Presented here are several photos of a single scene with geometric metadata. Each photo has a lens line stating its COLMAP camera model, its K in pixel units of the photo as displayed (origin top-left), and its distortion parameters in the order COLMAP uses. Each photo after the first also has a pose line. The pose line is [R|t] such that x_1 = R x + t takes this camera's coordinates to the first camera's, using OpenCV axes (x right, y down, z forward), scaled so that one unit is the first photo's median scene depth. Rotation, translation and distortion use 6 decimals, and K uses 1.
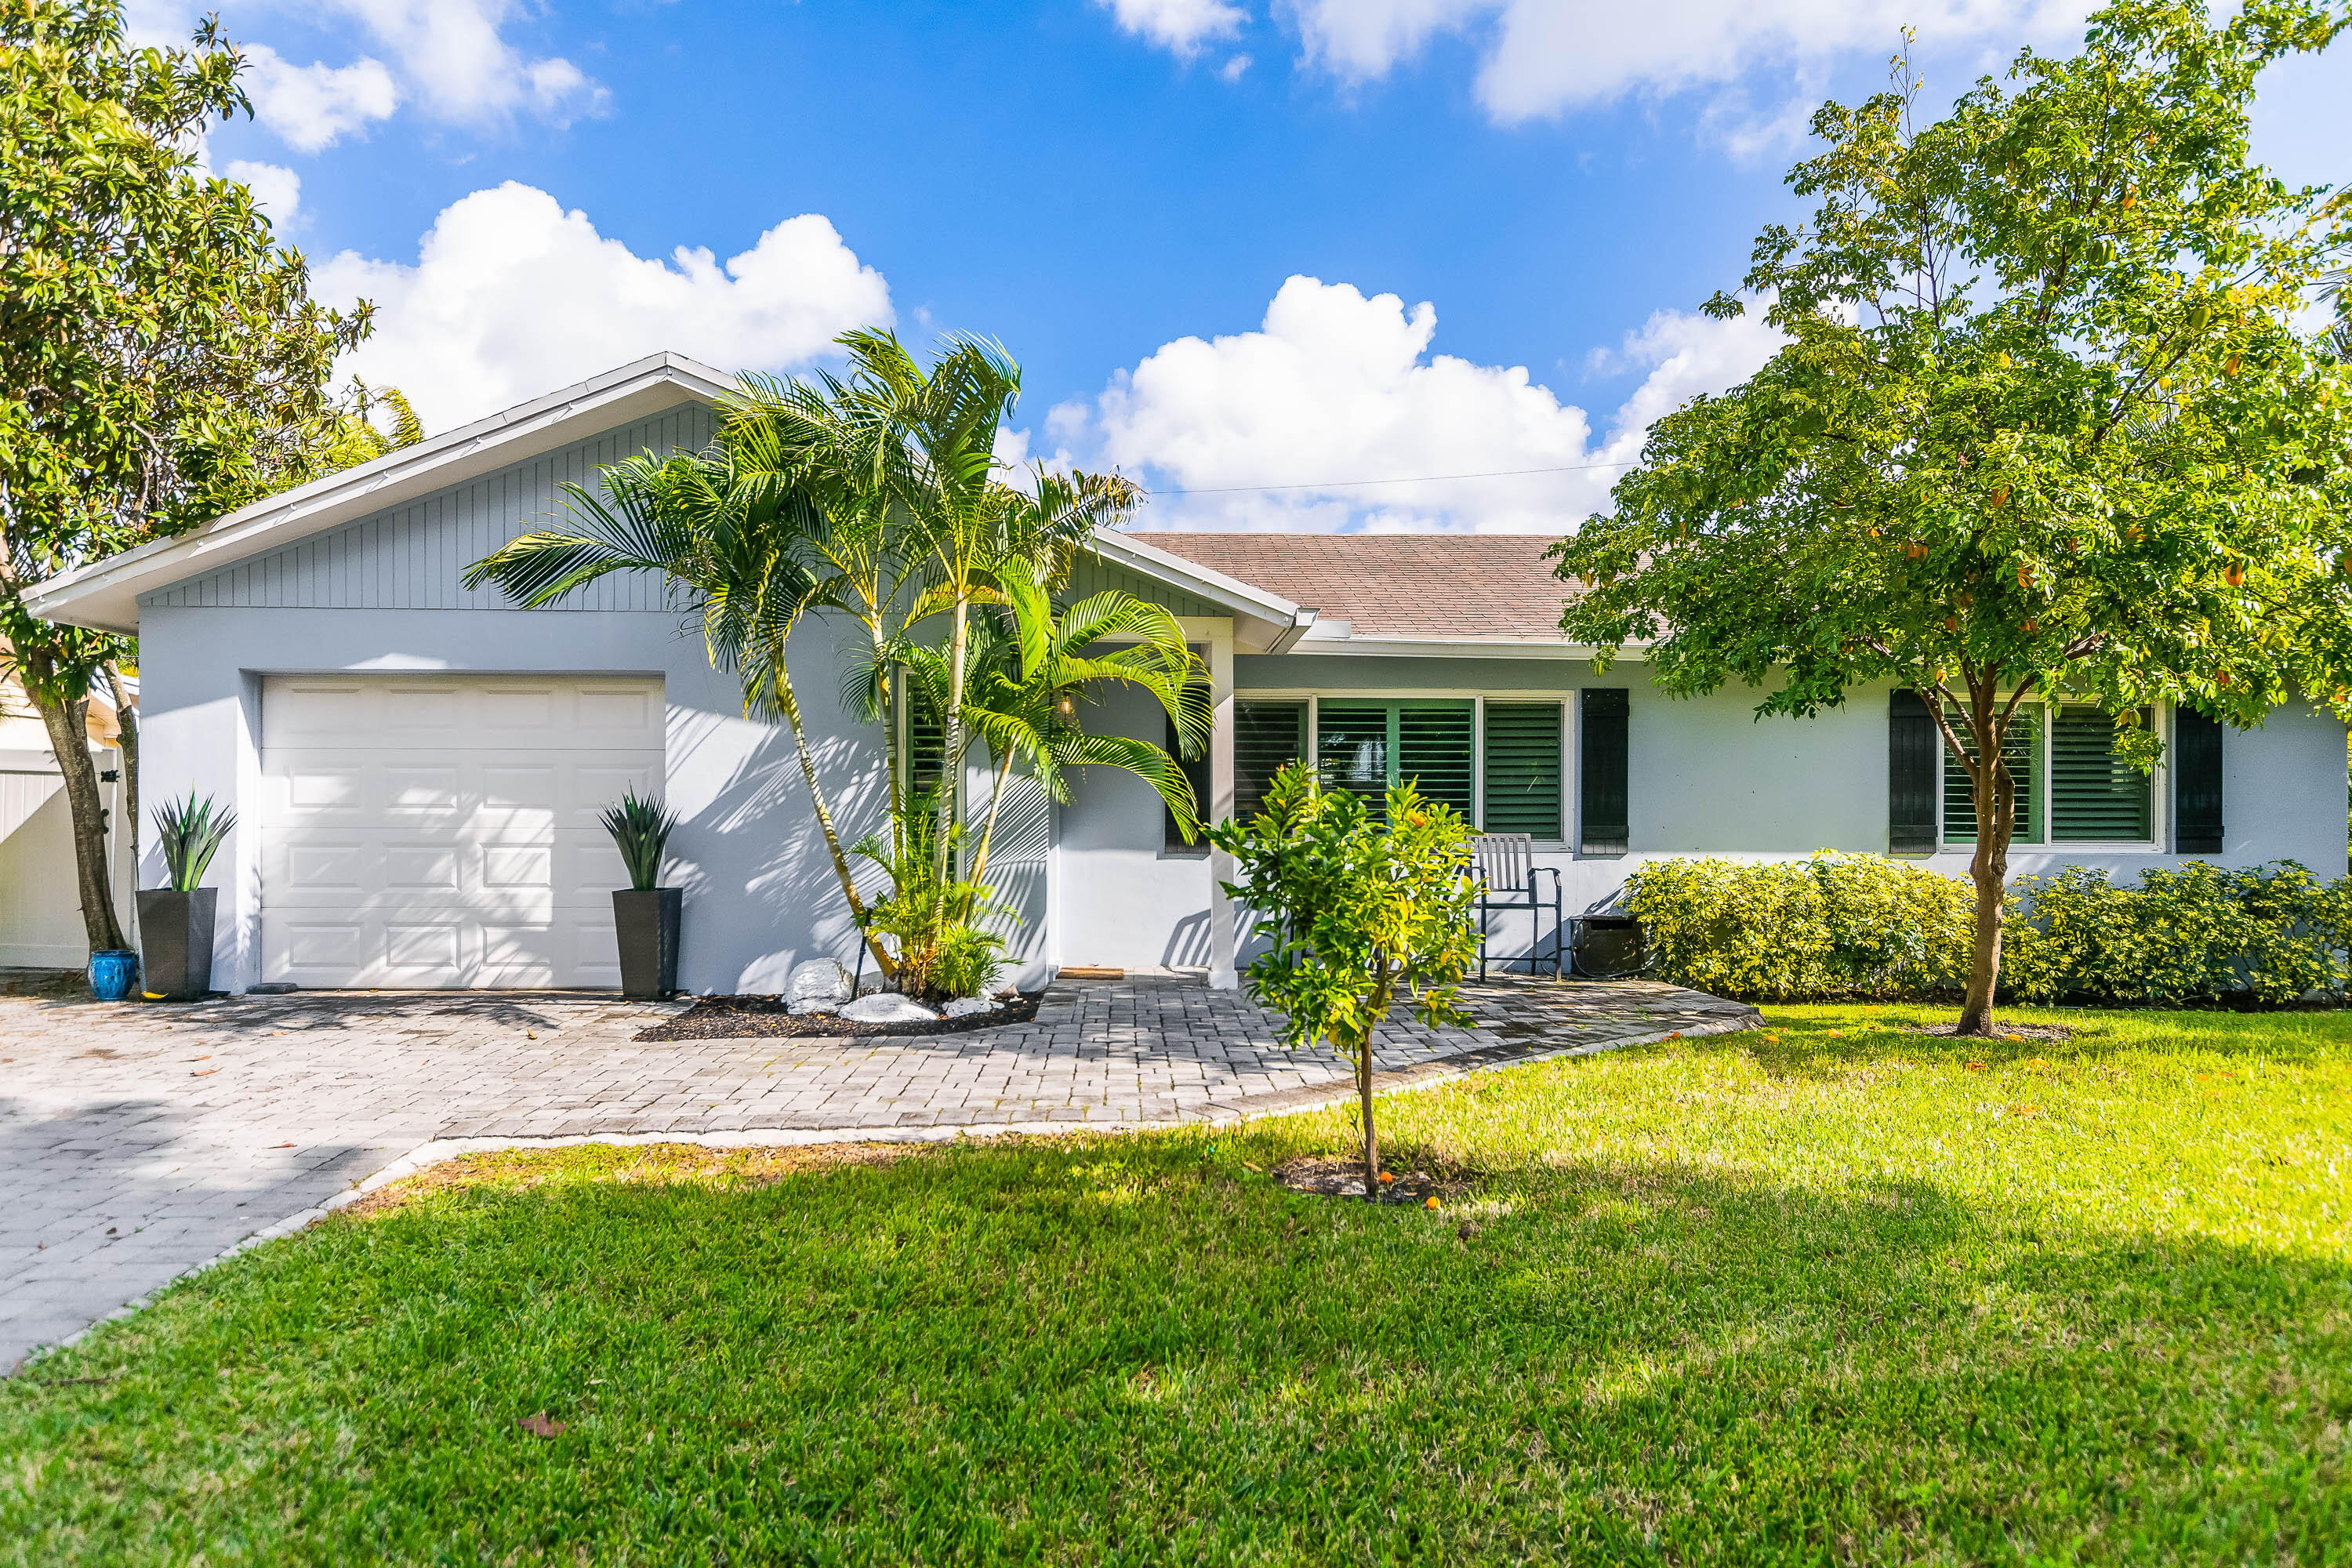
lens RADIAL K [[1416.7, 0, 1176.0], [0, 1416.7, 784.0], [0, 0, 1]] dist [0.049567, 0.000229]
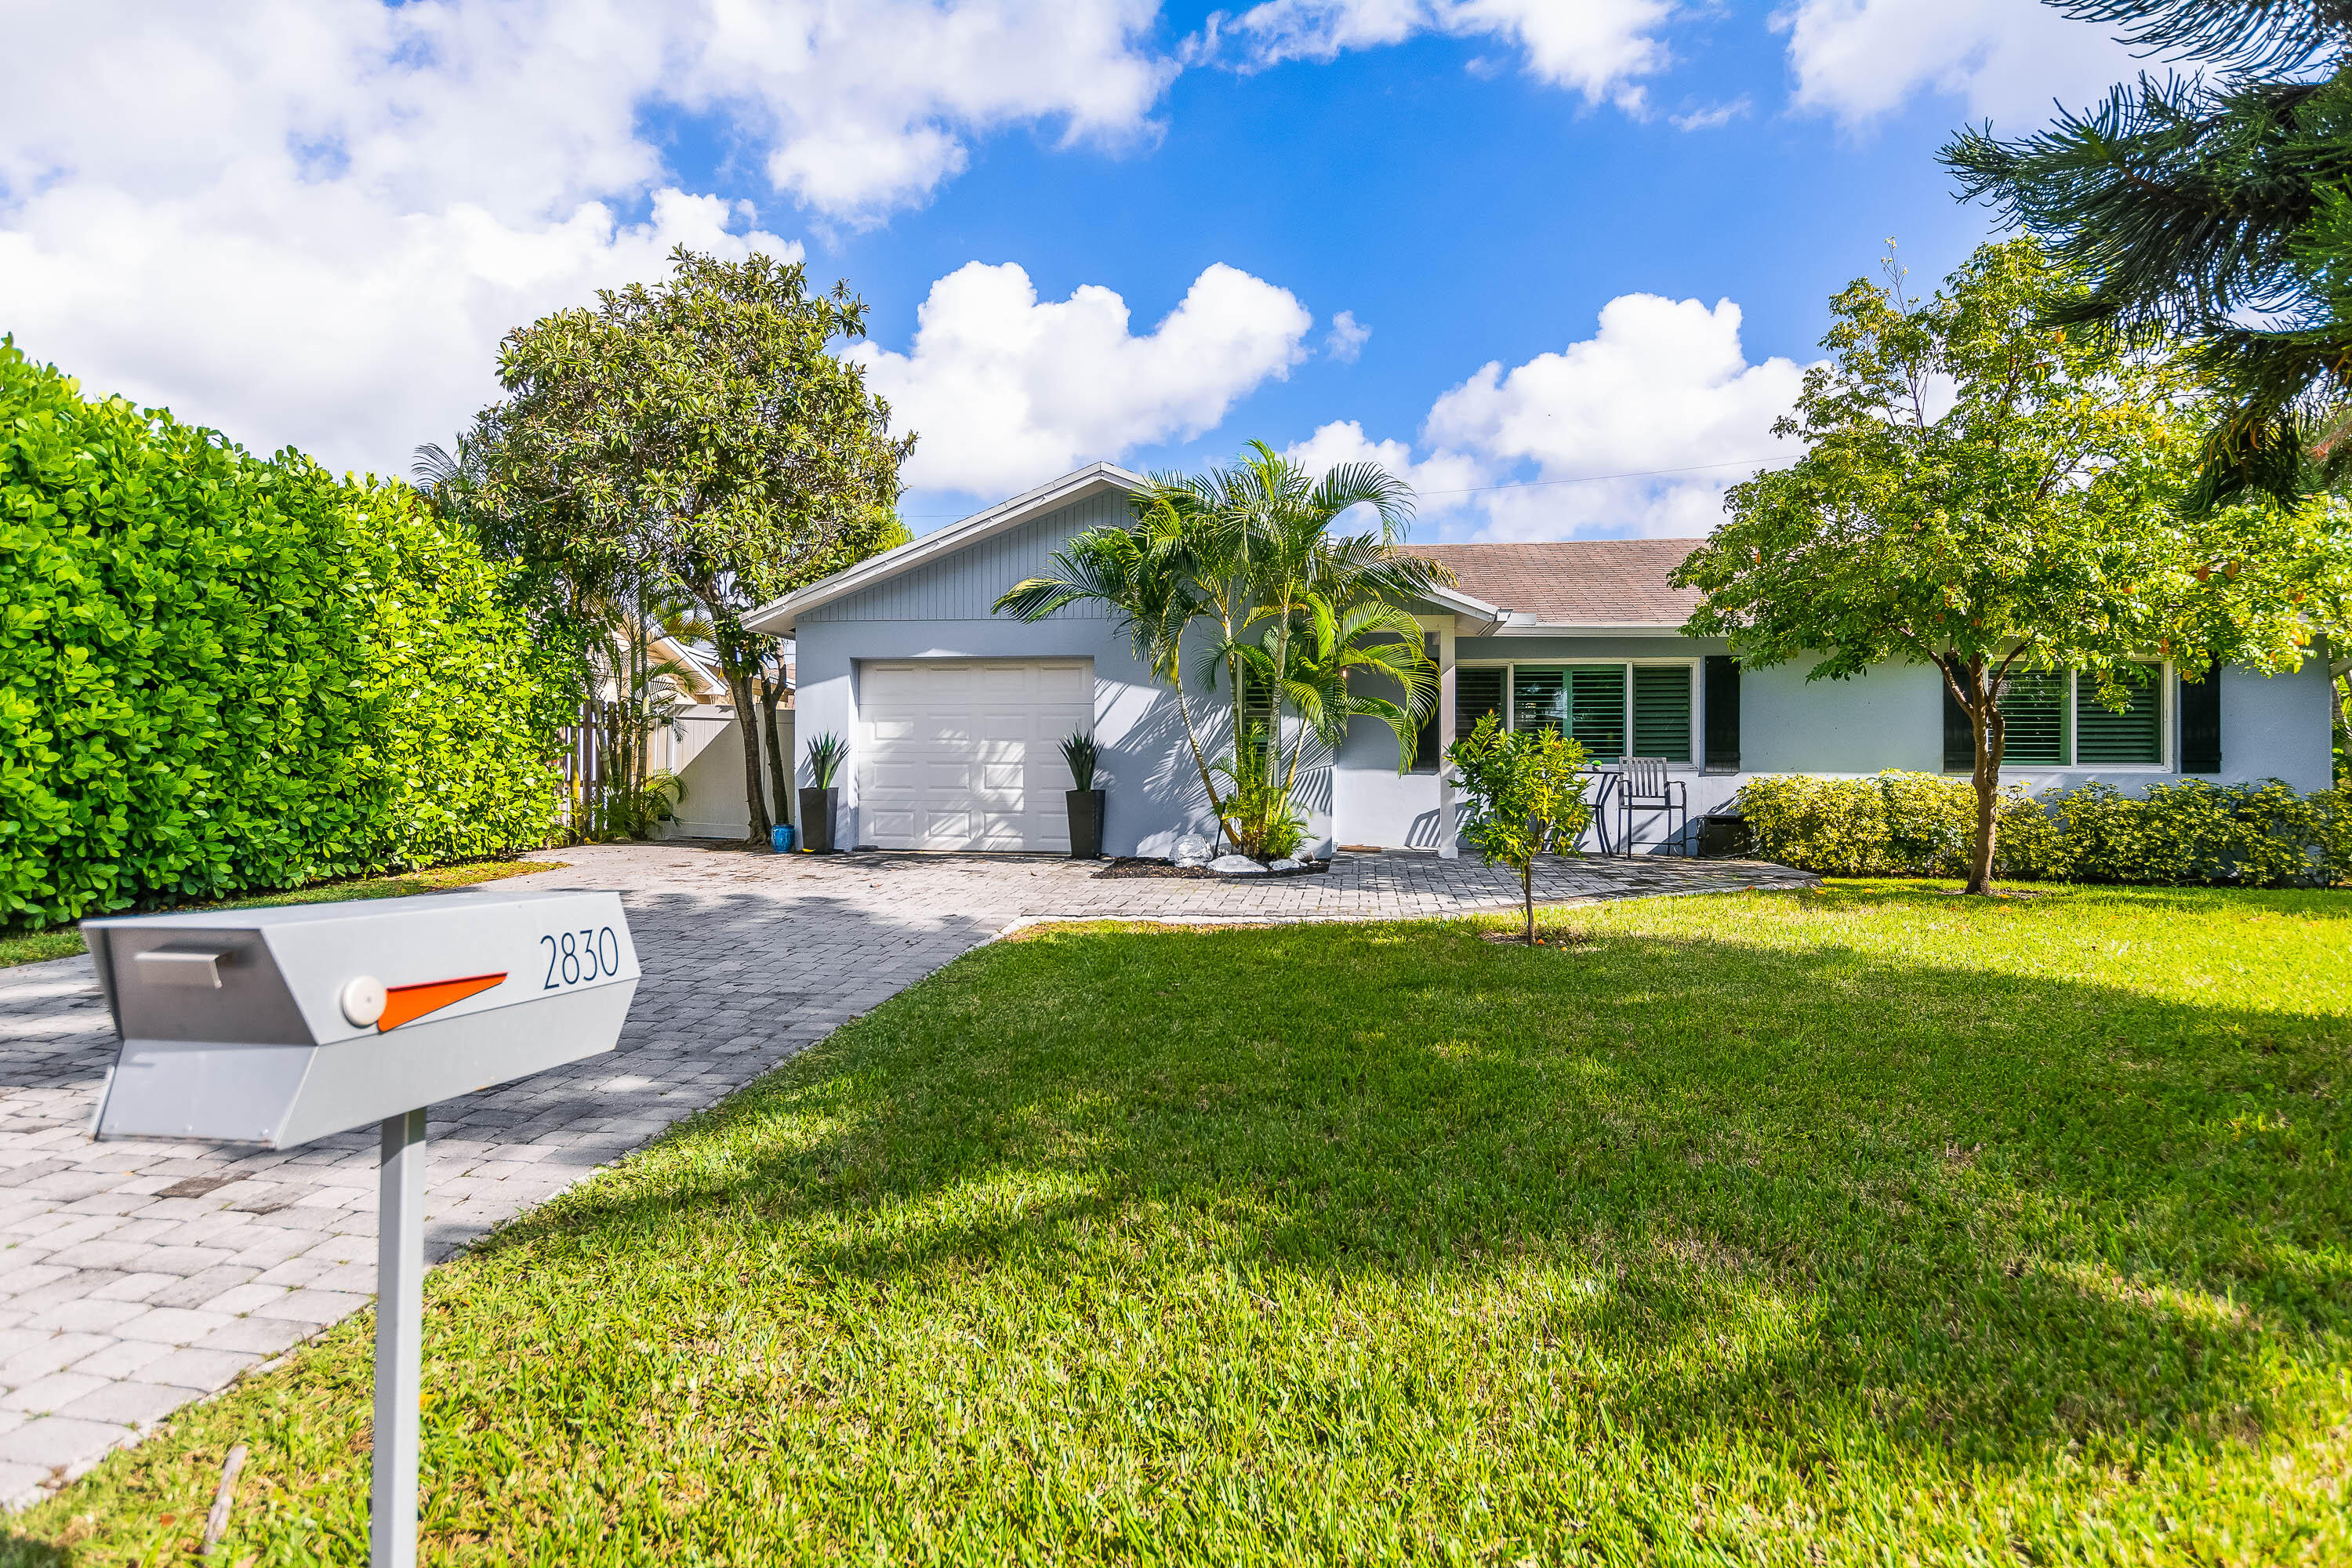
lens RADIAL K [[1249.7, 0, 1178.2], [0, 1249.7, 735.4], [0, 0, 1]] dist [0.018229, 0.000323]
pose [[0.984354, -0.001663, -0.176195, -0.014770], [0.004006, 0.999908, 0.012942, -0.006619], [0.176157, -0.013445, 0.984270, -0.362989]]
